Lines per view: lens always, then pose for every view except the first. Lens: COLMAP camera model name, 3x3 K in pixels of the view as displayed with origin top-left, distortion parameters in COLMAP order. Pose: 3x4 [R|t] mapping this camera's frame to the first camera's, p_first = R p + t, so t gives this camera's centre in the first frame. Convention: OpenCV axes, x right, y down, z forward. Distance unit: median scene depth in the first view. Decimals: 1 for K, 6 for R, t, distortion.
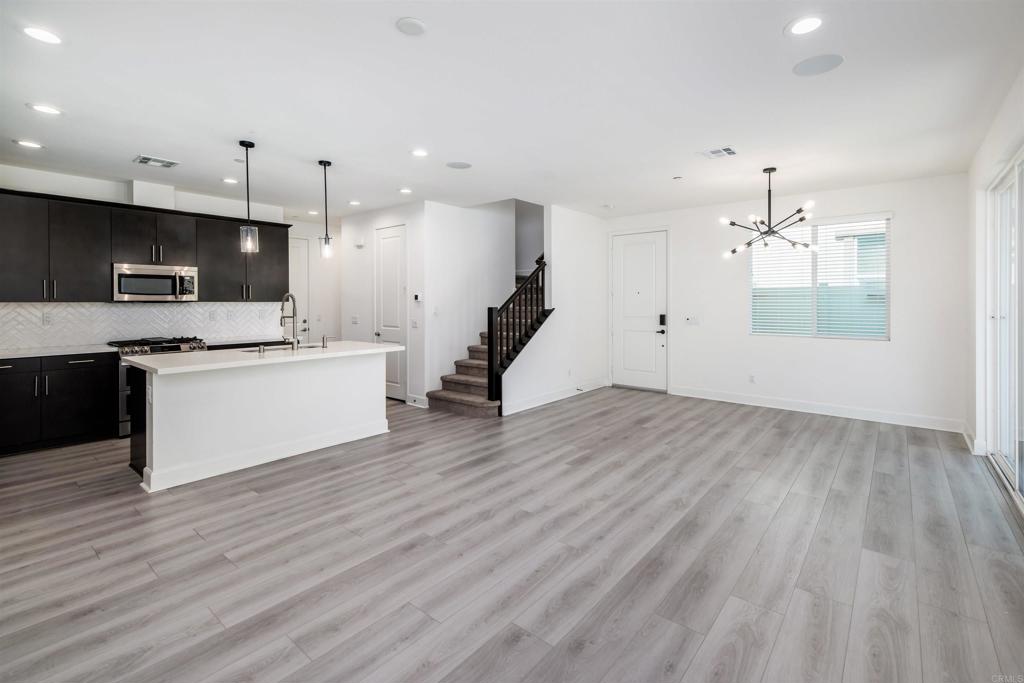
lens RADIAL K [[461.5, 0, 516.2], [0, 461.5, 300.5], [0, 0, 1]] dist [0.001182, 0.001430]
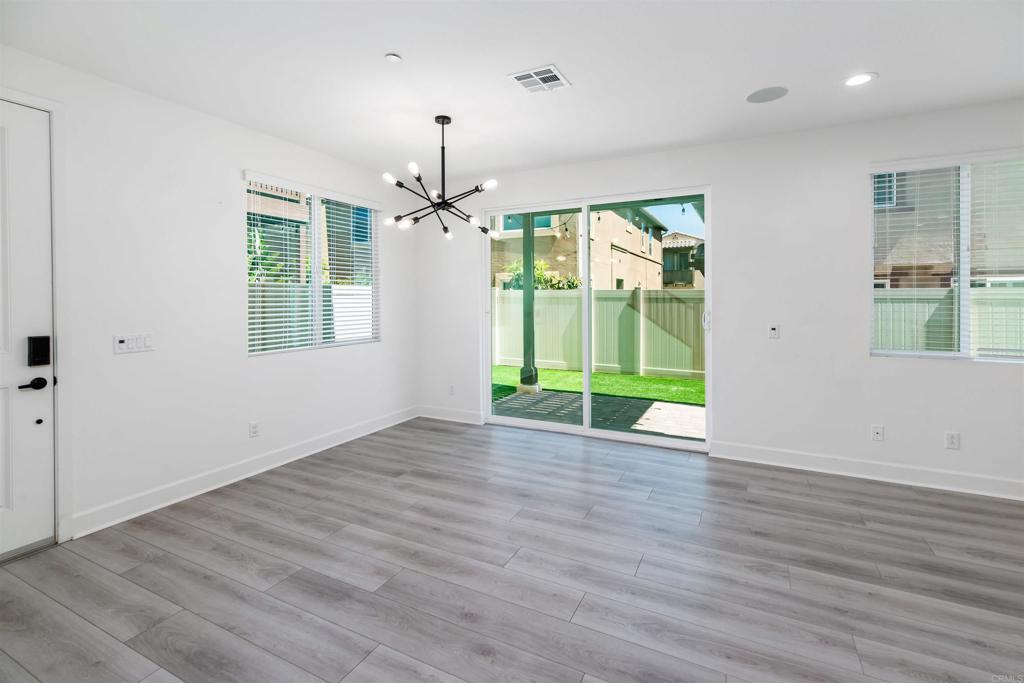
lens RADIAL K [[461.5, 0, 516.2], [0, 461.5, 300.5], [0, 0, 1]] dist [0.001182, 0.001430]
pose [[-0.219895, -0.002158, 0.975521, -0.228238], [0.004141, 0.999986, 0.003145, 0.003054], [-0.975515, 0.004731, -0.219883, 1.246081]]
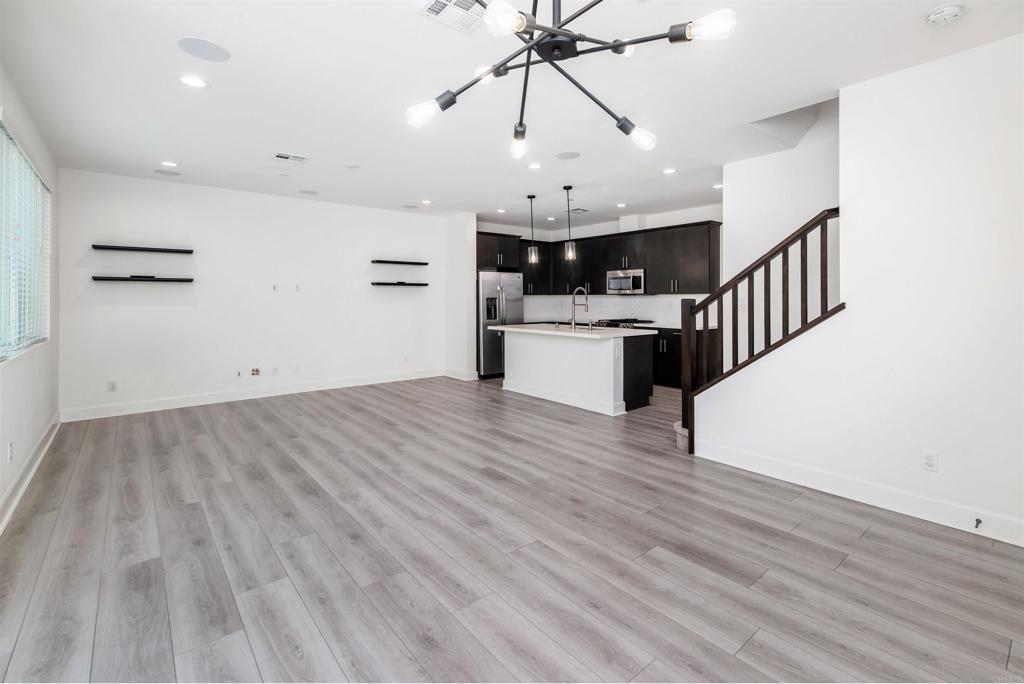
lens RADIAL K [[461.5, 0, 516.2], [0, 461.5, 301.0], [0, 0, 1]] dist [0.001182, 0.001430]
pose [[-0.182990, 0.006288, -0.983095, 0.993969], [0.001146, 0.999980, 0.006183, 0.018676], [0.983114, 0.000005, -0.182994, 1.219780]]
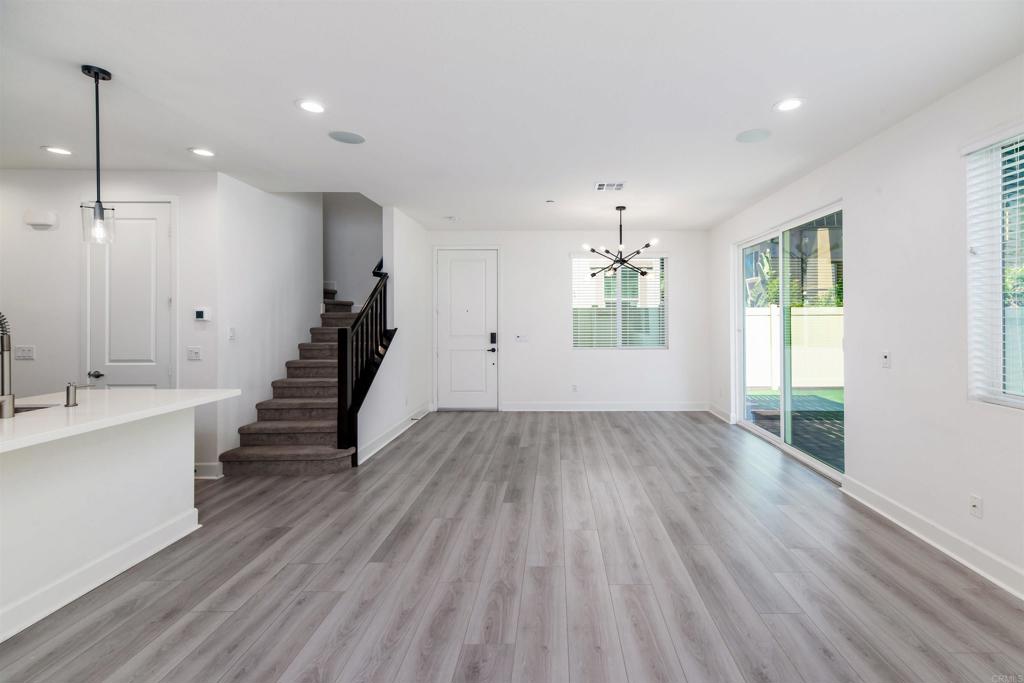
lens RADIAL K [[460.1, 0, 556.8], [0, 460.1, 312.3], [0, 0, 1]] dist [0.002935, 0.000574]
pose [[0.767340, 0.008265, 0.641188, -0.387710], [0.000271, 0.999913, -0.013214, -0.001417], [-0.641241, 0.010314, 0.767270, 0.248793]]
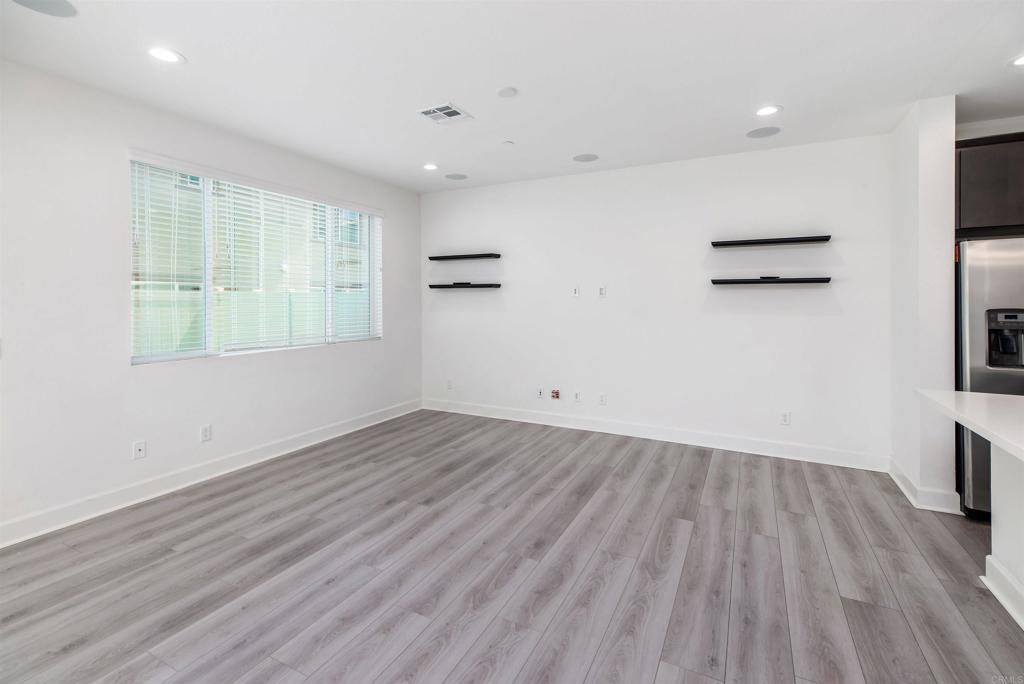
lens RADIAL K [[461.5, 0, 516.2], [0, 461.5, 301.0], [0, 0, 1]] dist [0.001182, 0.001430]
pose [[-0.975469, 0.000783, -0.220134, 0.025199], [-0.000139, 0.999991, 0.004173, 0.002094], [0.220135, 0.004101, -0.975461, 1.297842]]
